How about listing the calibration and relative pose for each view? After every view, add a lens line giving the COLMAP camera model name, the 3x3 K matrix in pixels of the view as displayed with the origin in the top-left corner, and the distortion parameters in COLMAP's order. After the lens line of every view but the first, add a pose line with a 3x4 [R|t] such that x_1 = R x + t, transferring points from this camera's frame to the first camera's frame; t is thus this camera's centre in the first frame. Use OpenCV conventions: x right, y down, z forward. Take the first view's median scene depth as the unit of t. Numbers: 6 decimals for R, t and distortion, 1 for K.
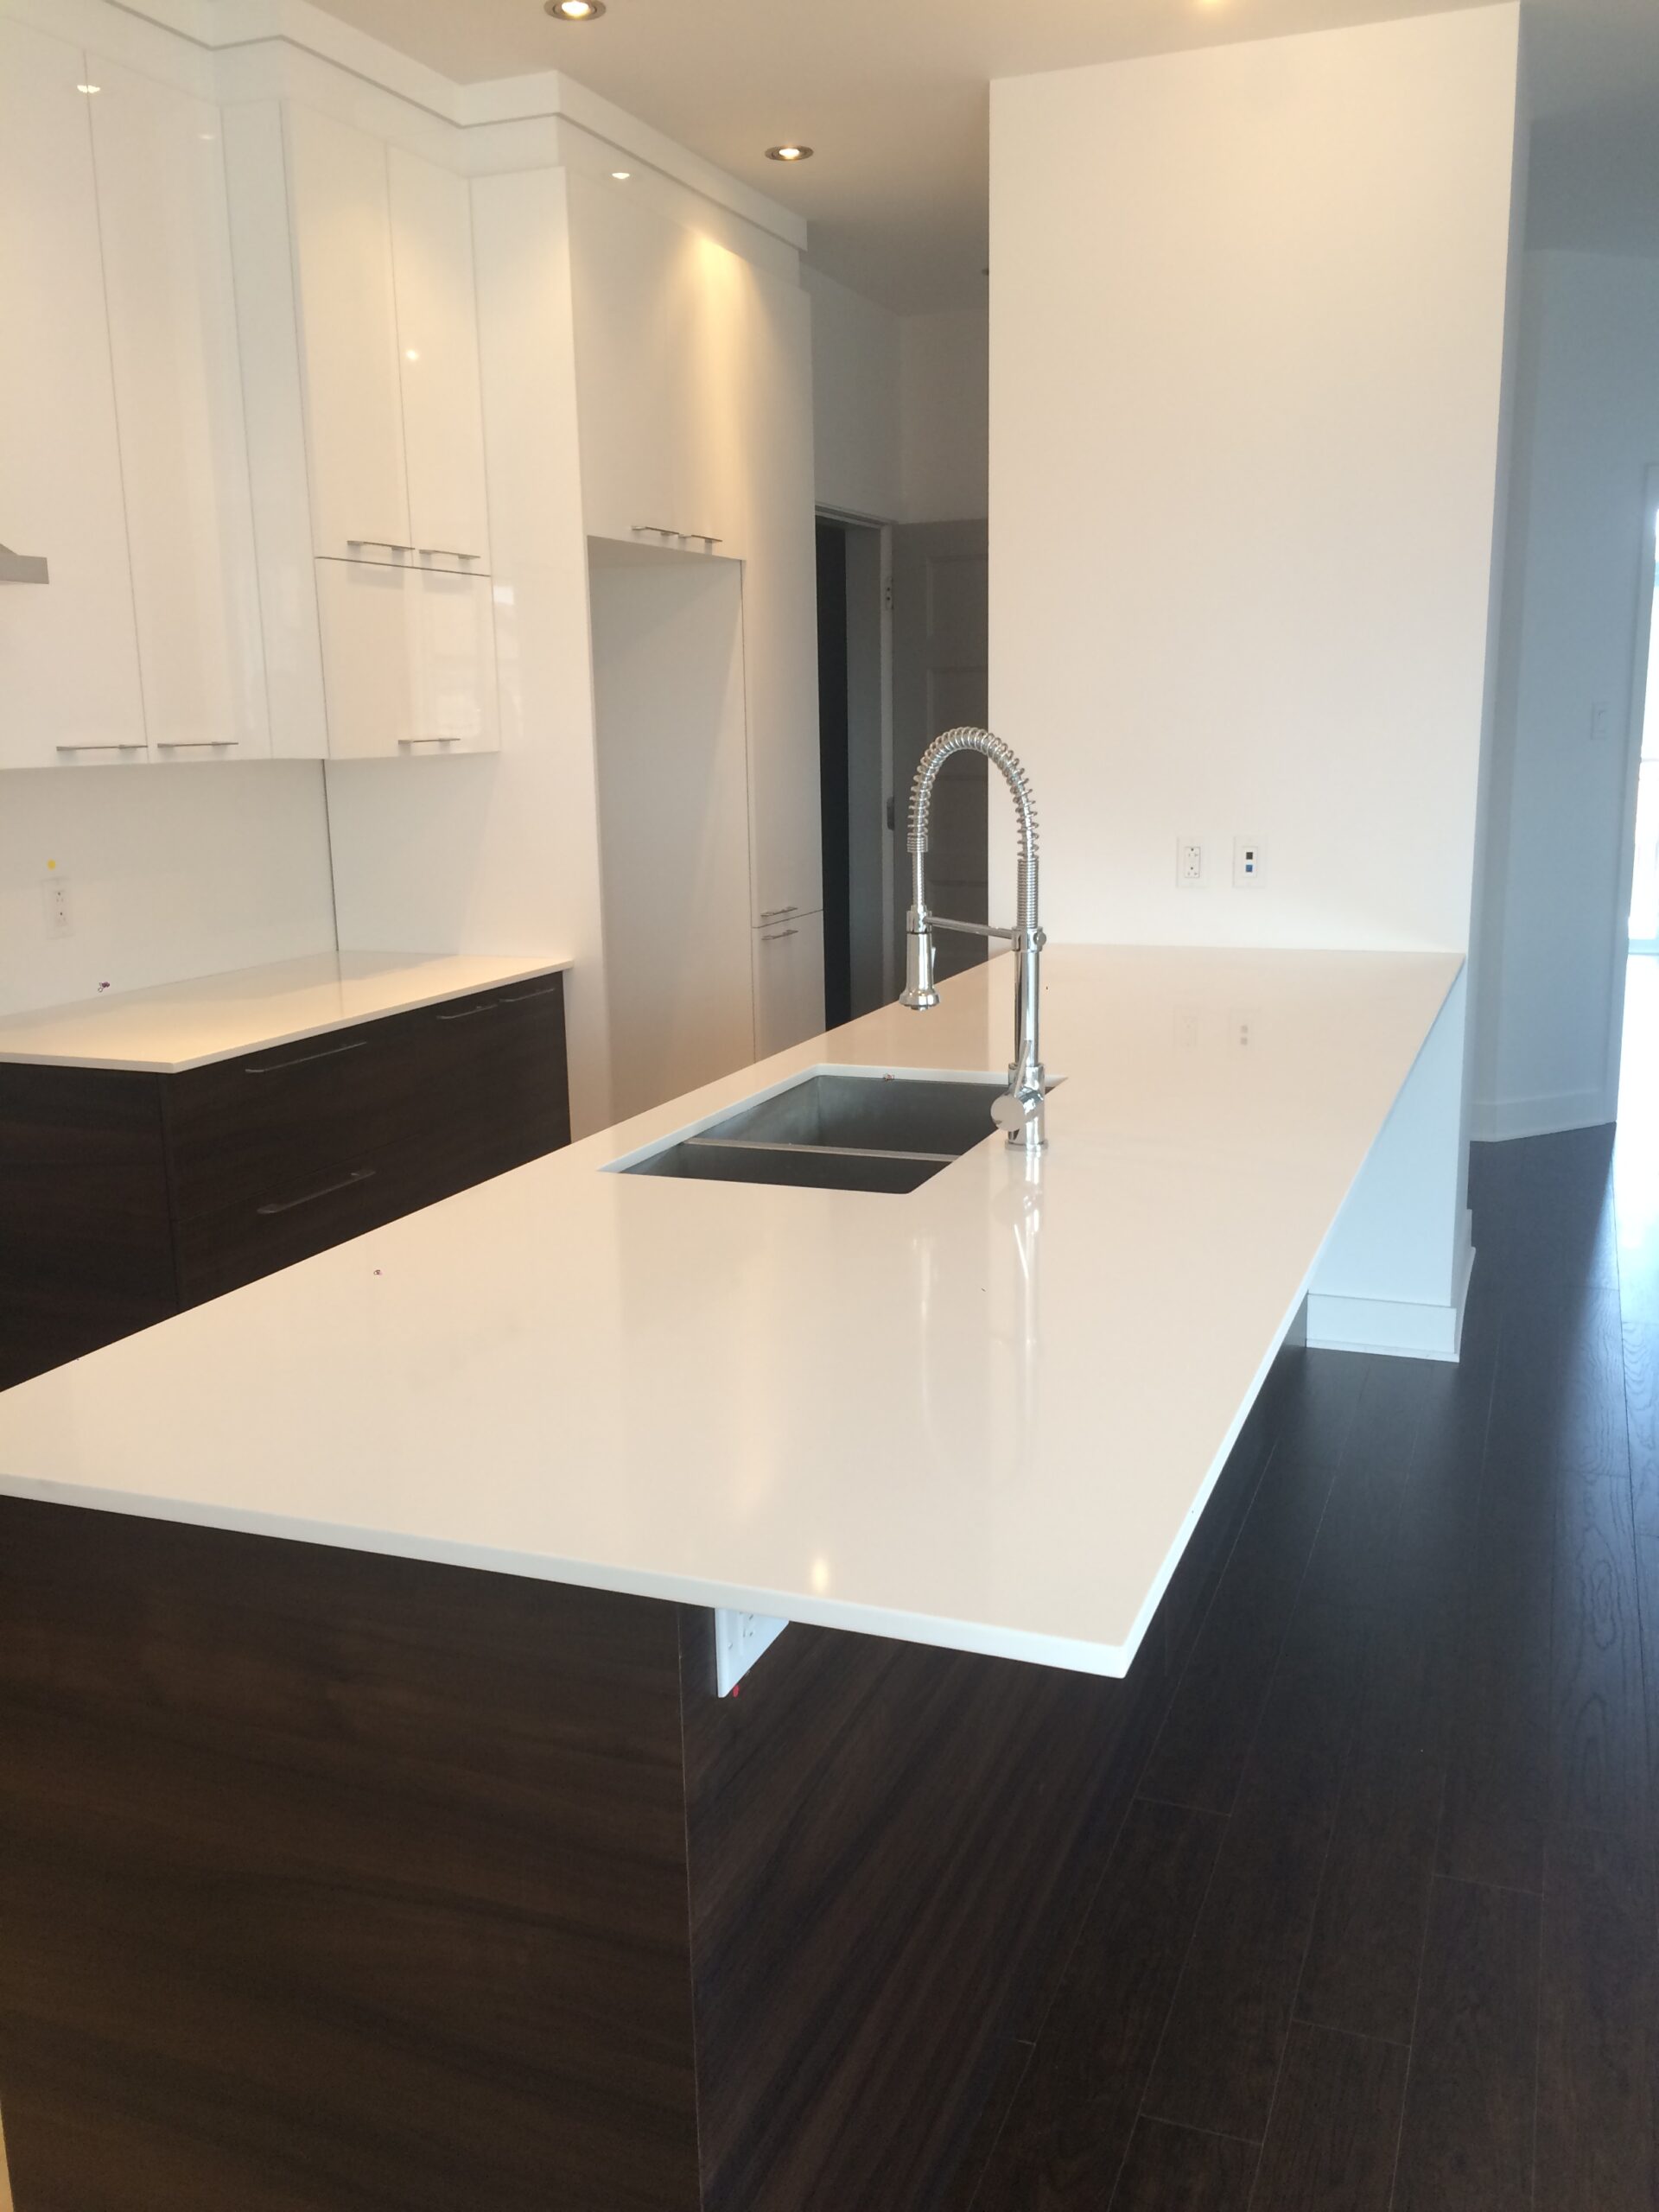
lens RADIAL K [[1895.5, 0, 829.5], [0, 1895.5, 1106.0], [0, 0, 1]] dist [0.099834, -0.136172]
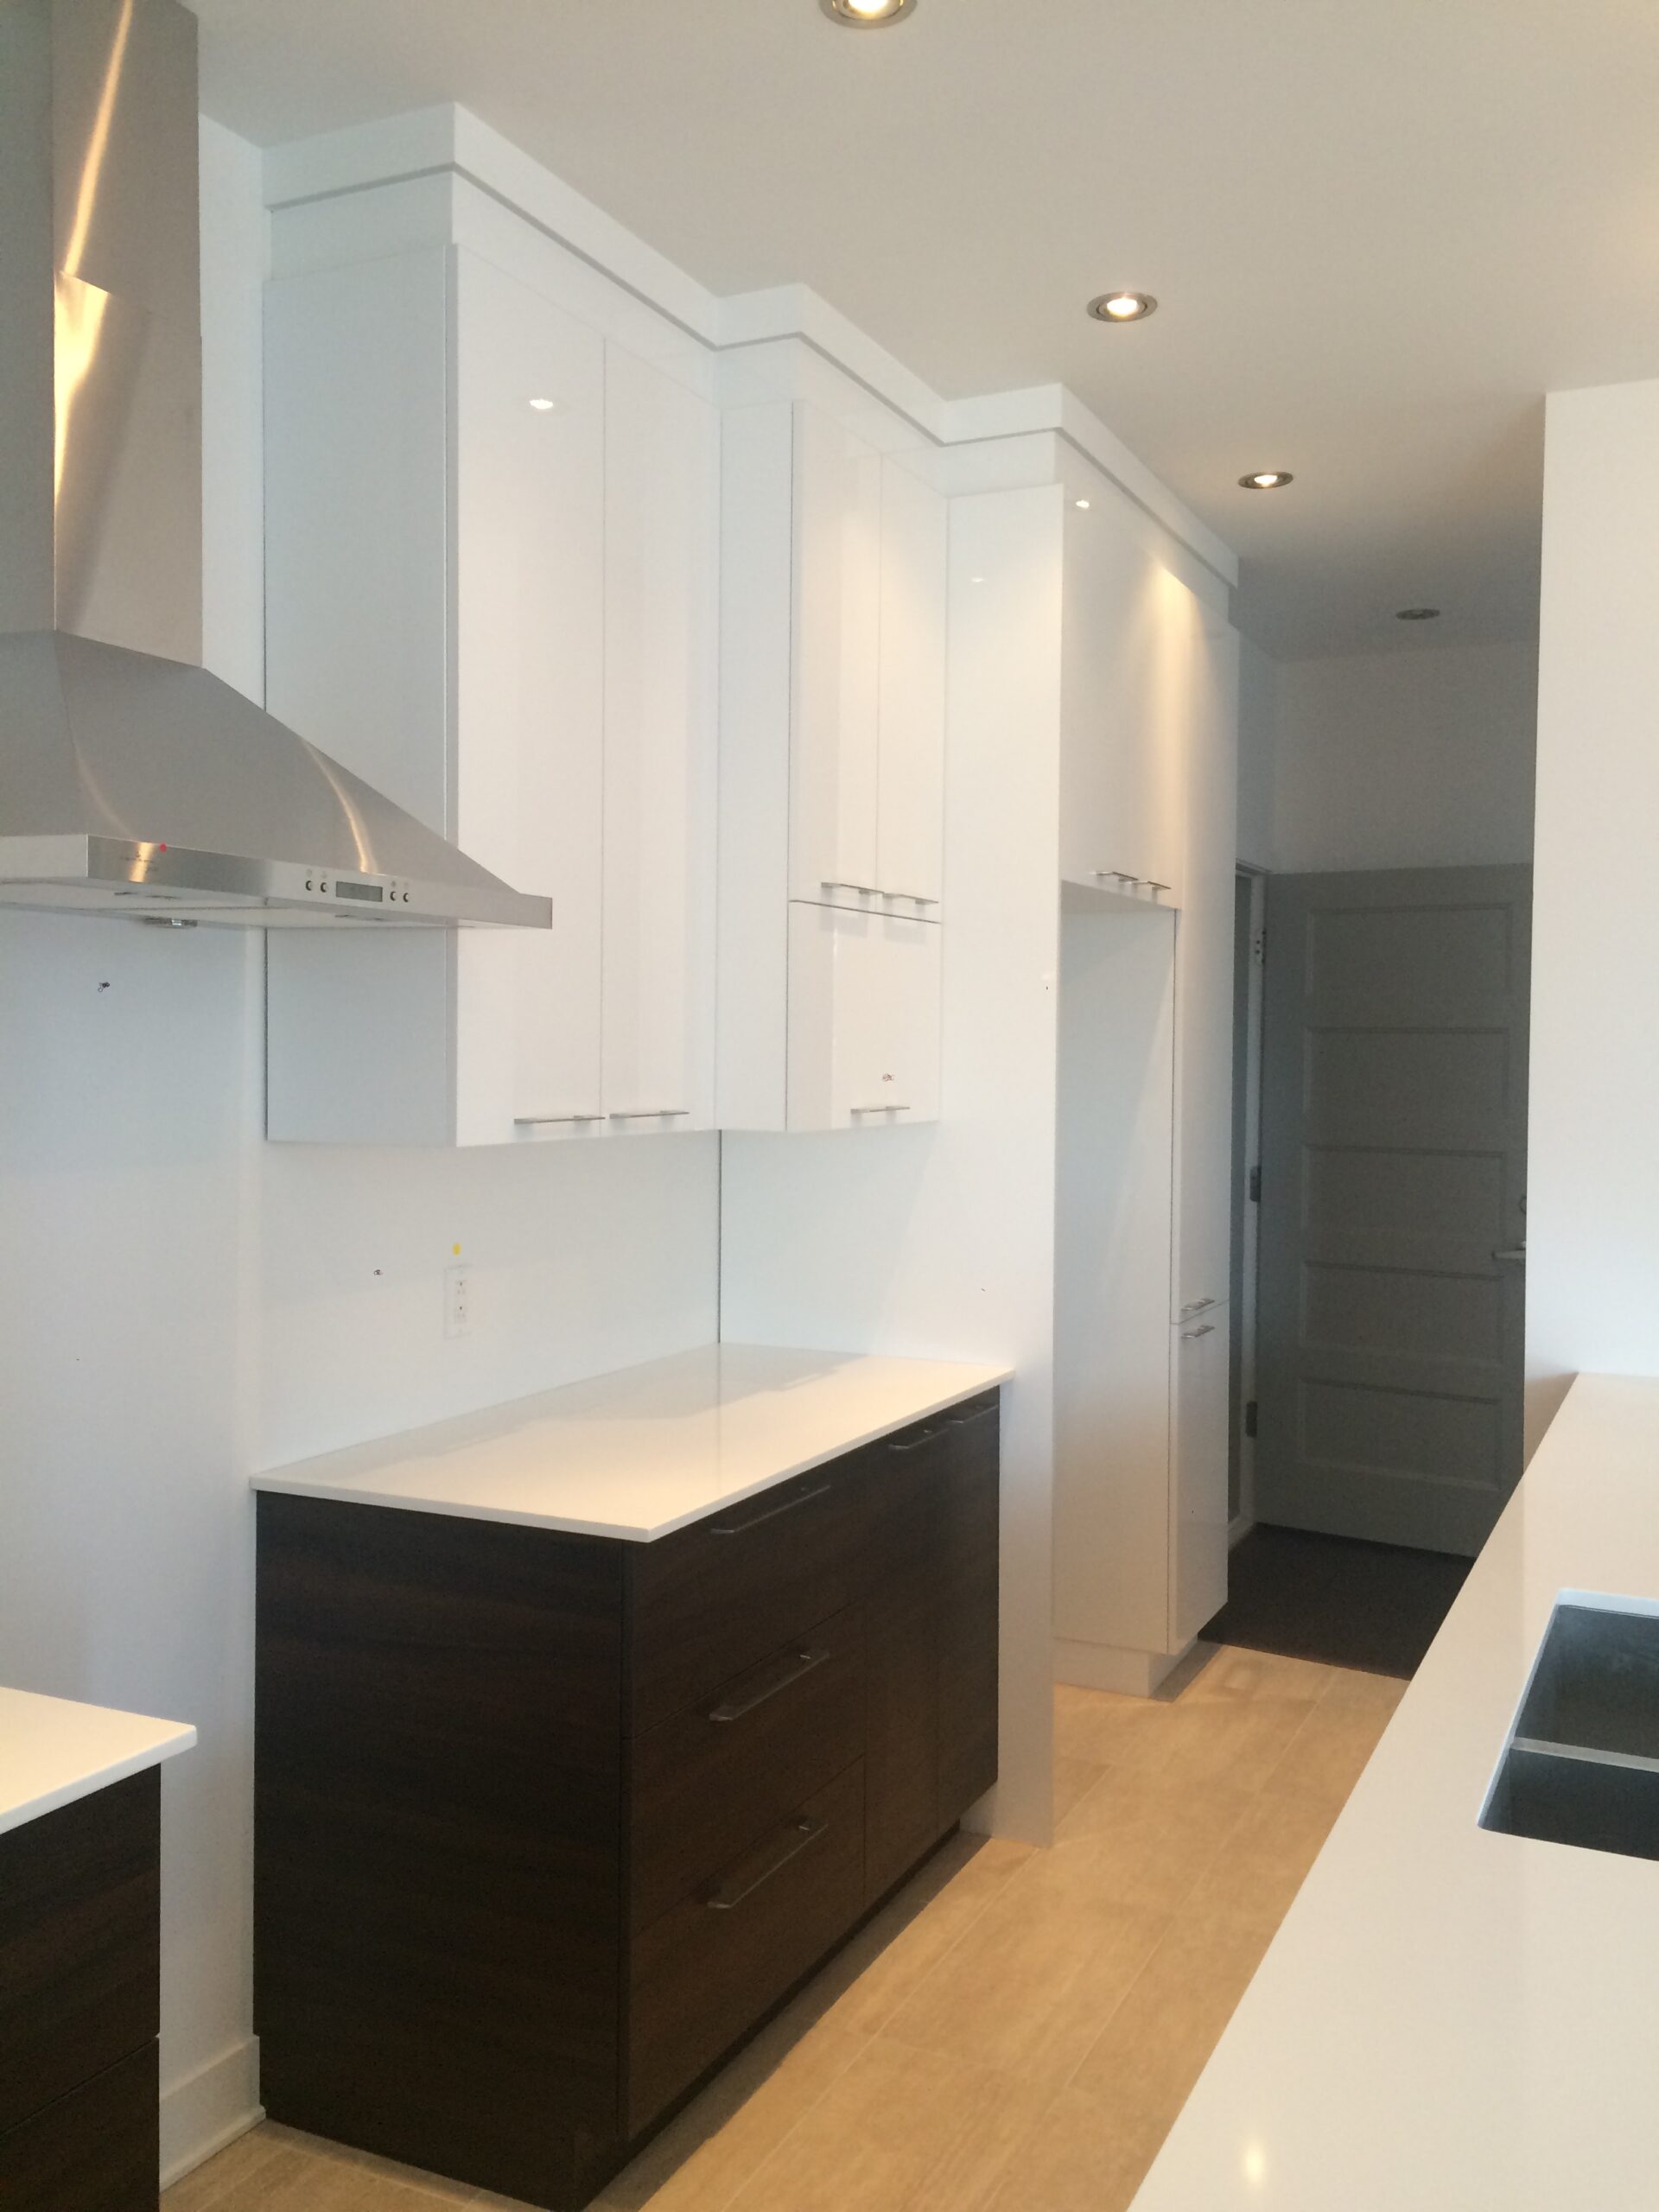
lens RADIAL K [[1897.6, 0, 829.5], [0, 1897.6, 1106.0], [0, 0, 1]] dist [0.061558, -0.057445]
pose [[0.997010, 0.029905, -0.071258, -0.173298], [-0.041693, 0.984532, -0.170171, -0.049499], [0.065067, 0.172633, 0.982835, 0.174439]]
